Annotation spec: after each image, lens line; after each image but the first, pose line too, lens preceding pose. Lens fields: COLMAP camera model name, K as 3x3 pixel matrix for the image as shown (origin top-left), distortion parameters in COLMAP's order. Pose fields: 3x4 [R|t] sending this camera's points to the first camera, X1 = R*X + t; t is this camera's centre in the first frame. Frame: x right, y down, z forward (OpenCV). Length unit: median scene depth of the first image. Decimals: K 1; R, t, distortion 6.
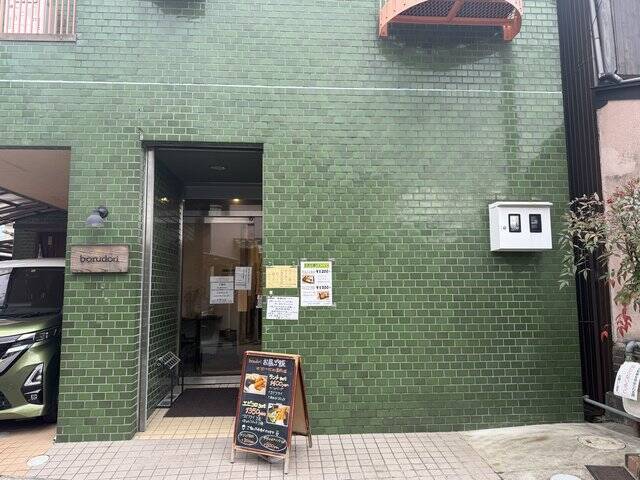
lens RADIAL K [[455.1, 0, 317.5], [0, 455.1, 239.8], [0, 0, 1]] dist [0.059366, -0.004625]
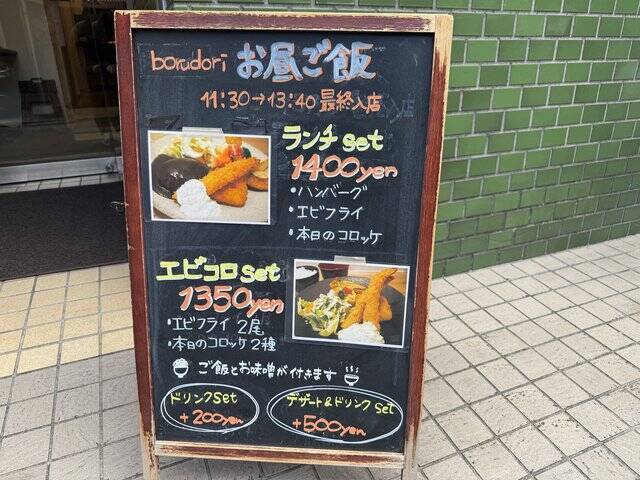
lens RADIAL K [[455.1, 0, 320.6], [0, 455.1, 236.1], [0, 0, 1]] dist [0.059366, -0.004625]
pose [[0.946829, -0.125741, 0.296150, -0.154495], [-0.019977, 0.895716, 0.444178, 0.252491], [-0.321118, -0.426477, 0.845577, 0.820323]]
